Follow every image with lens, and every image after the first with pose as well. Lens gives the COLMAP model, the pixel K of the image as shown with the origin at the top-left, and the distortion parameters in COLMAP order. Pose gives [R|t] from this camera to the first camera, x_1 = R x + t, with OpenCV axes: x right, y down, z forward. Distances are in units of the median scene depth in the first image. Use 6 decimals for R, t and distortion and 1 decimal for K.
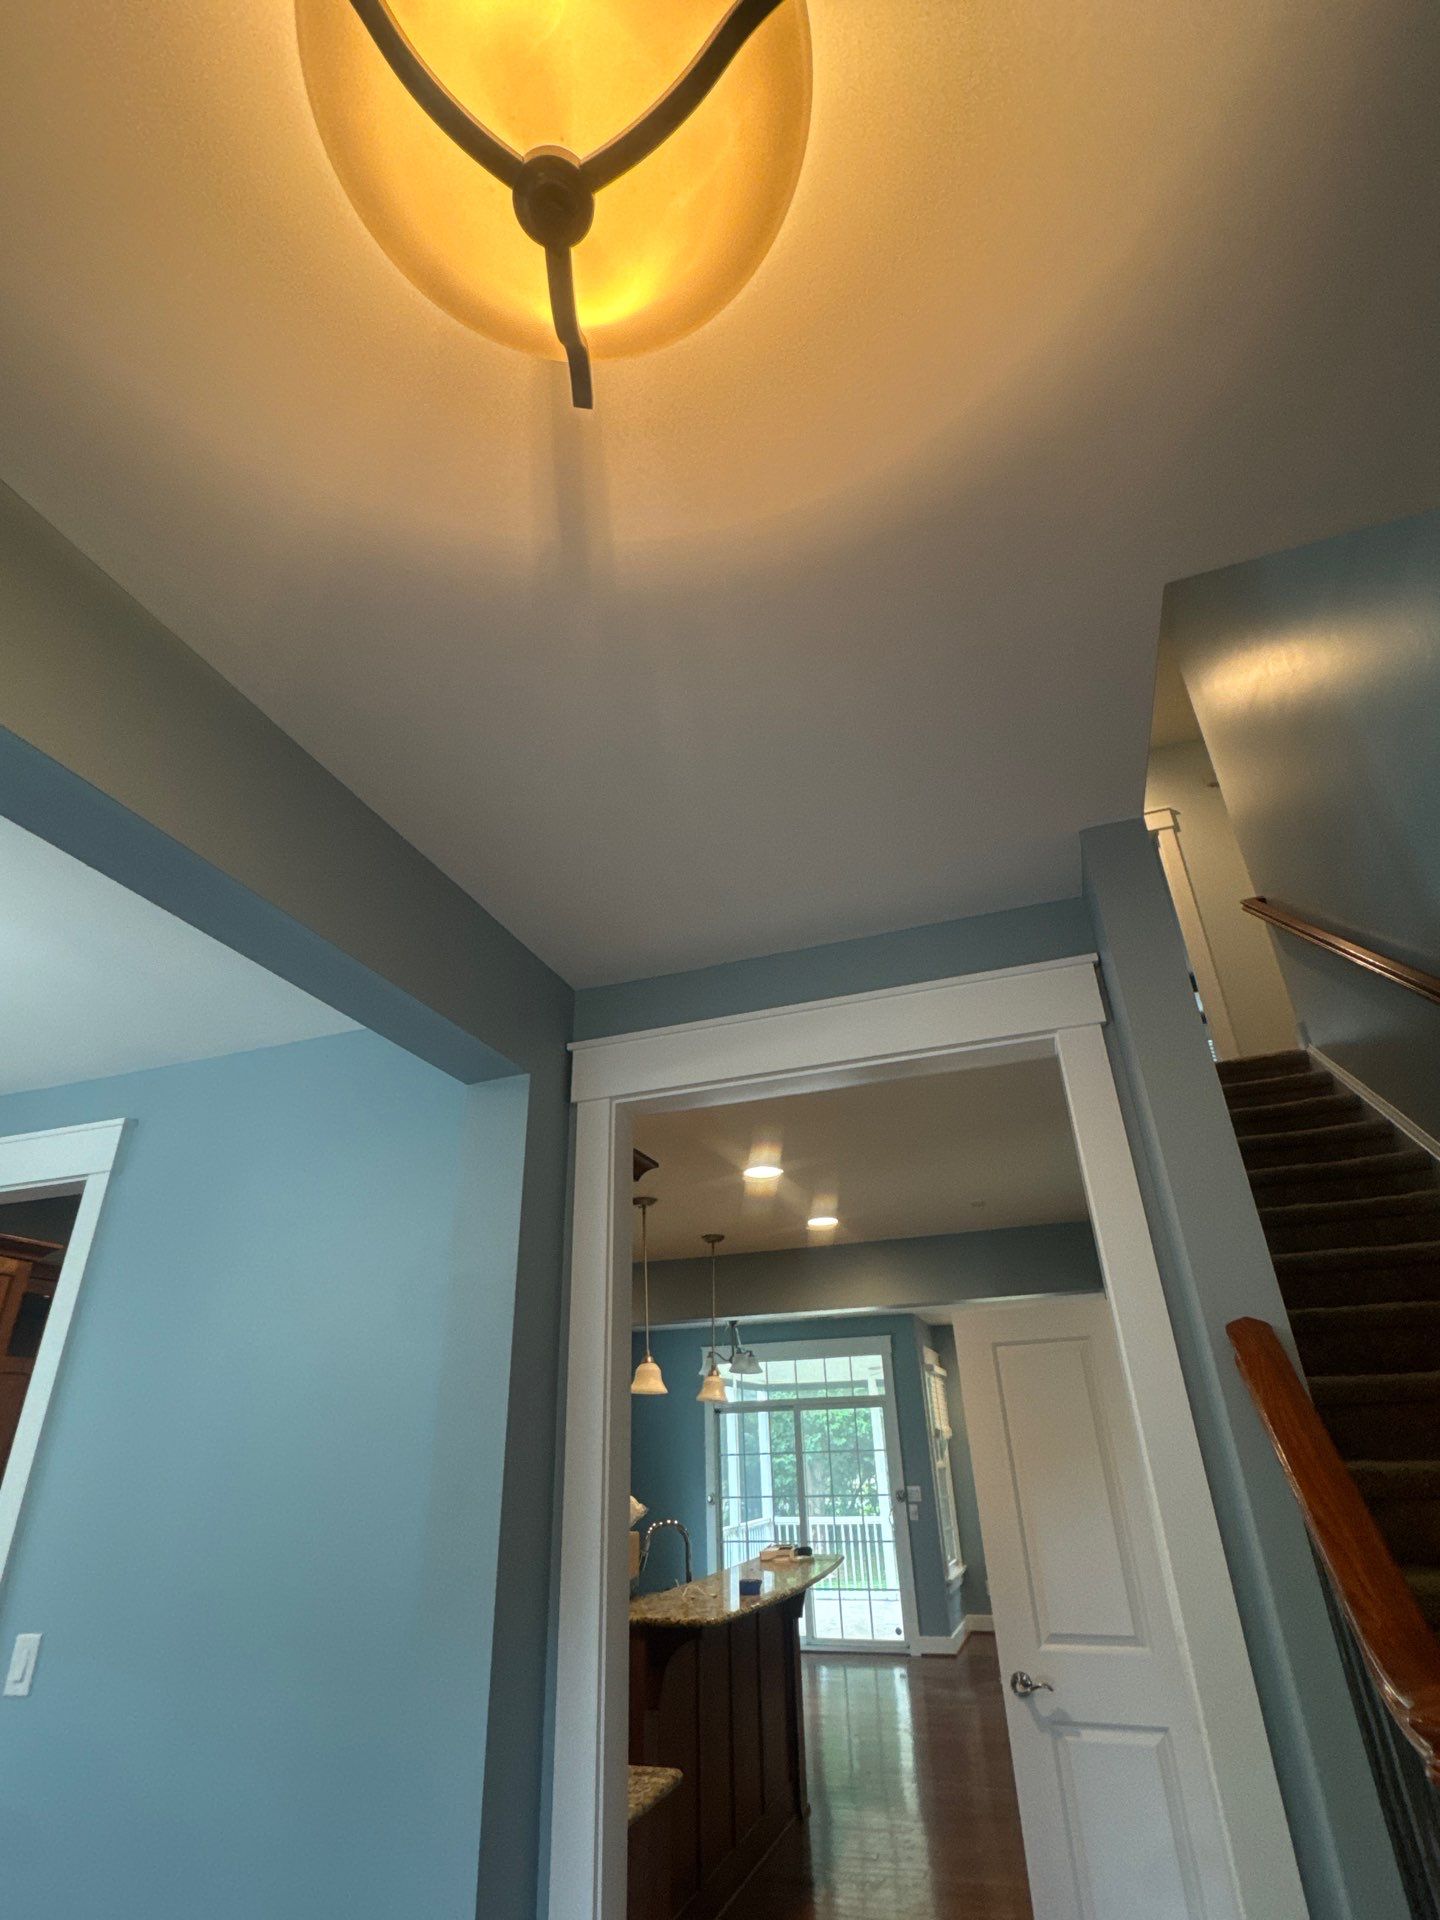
lens RADIAL K [[928.8, 0, 718.3], [0, 928.8, 962.2], [0, 0, 1]] dist [-0.004389, -0.000272]
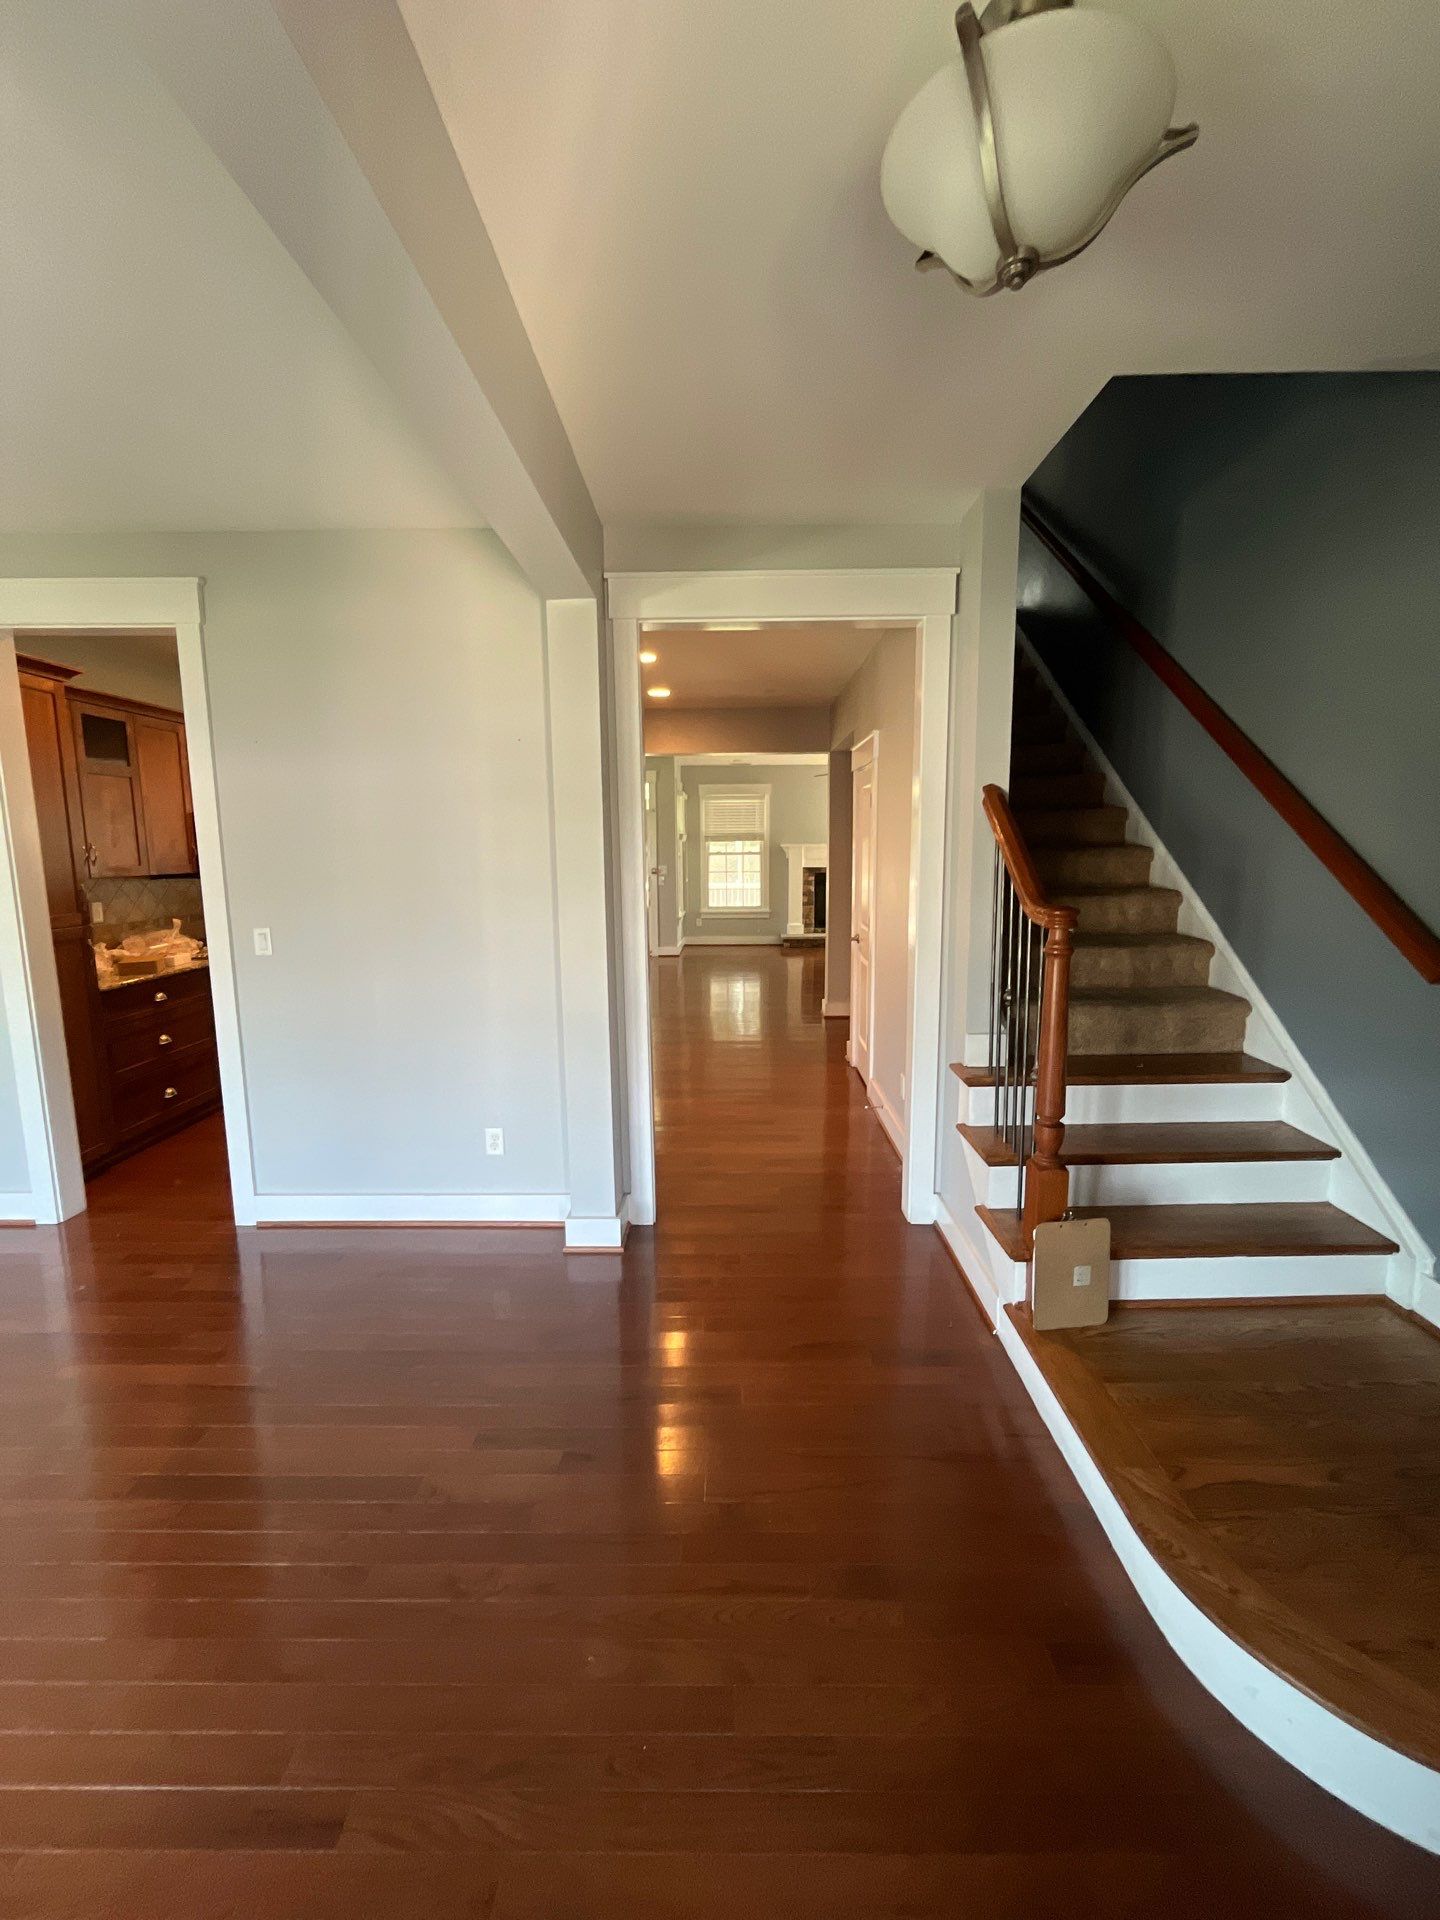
lens RADIAL K [[753.2, 0, 730.5], [0, 753.2, 958.8], [0, 0, 1]] dist [-0.003455, -0.000099]
pose [[0.947517, -0.027807, 0.318494, -0.079148], [-0.165685, 0.809283, 0.563568, -0.024850], [-0.273423, -0.586760, 0.762203, -0.059407]]
